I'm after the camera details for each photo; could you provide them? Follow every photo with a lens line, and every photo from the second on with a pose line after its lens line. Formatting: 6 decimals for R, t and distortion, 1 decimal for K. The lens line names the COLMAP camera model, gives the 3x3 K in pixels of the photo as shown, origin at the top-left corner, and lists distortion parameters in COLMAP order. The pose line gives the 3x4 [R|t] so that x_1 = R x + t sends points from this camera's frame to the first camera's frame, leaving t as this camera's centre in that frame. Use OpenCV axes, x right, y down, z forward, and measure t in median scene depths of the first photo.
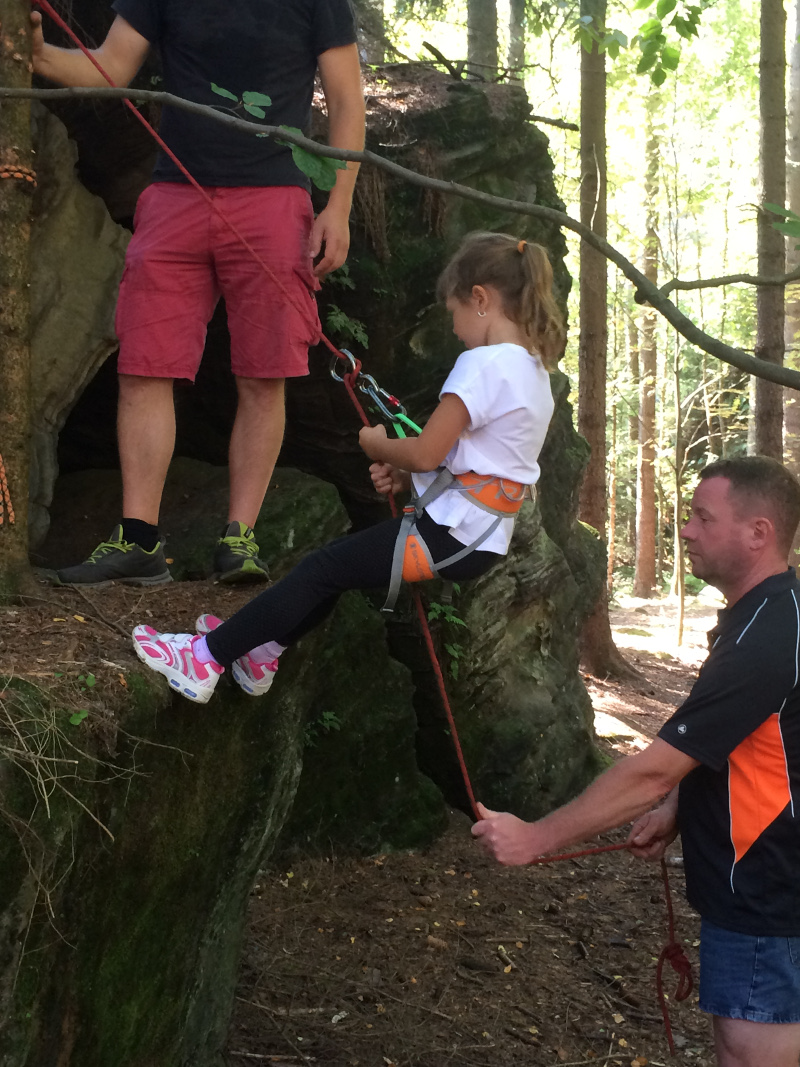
lens RADIAL K [[1383.8, 0, 400.7], [0, 1383.8, 532.6], [0, 0, 1]] dist [0.037149, 0.000000]
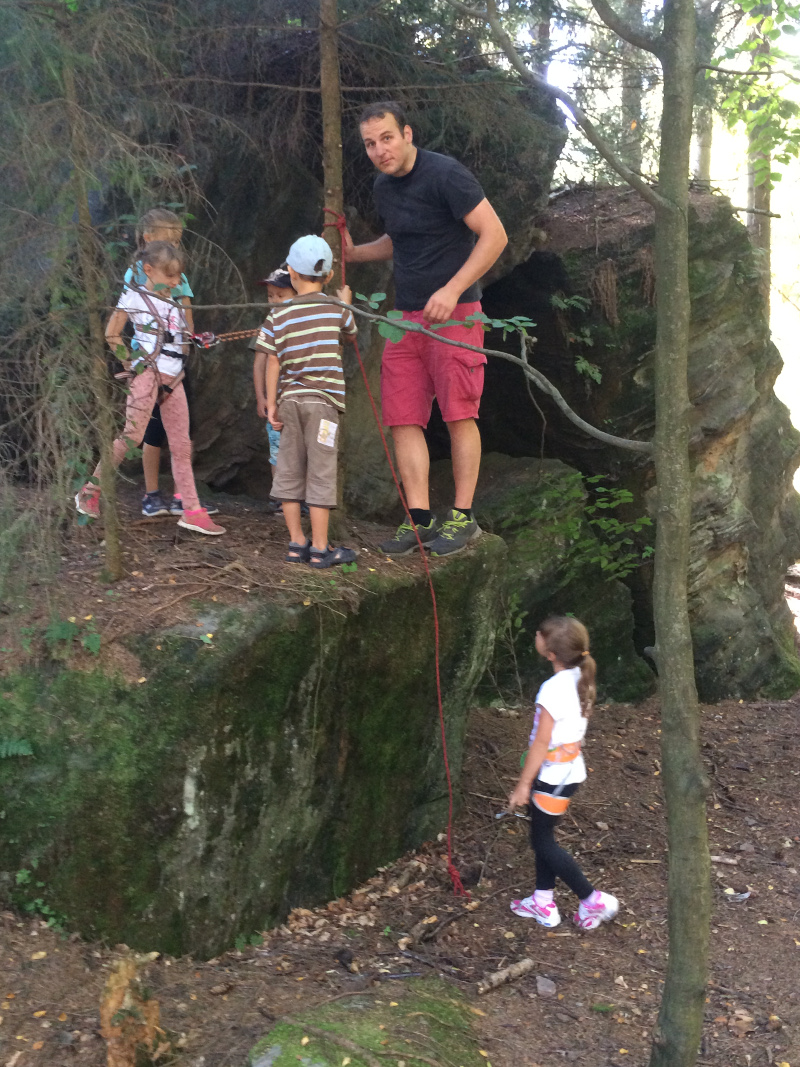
lens RADIAL K [[1060.3, 0, 399.5], [0, 1060.3, 533.8], [0, 0, 1]] dist [0.008117, 0.000000]
pose [[0.937119, 0.020575, -0.348403, 0.176752], [-0.006362, 0.999102, 0.041890, -0.011107], [0.348952, -0.037039, 0.936408, -0.200797]]
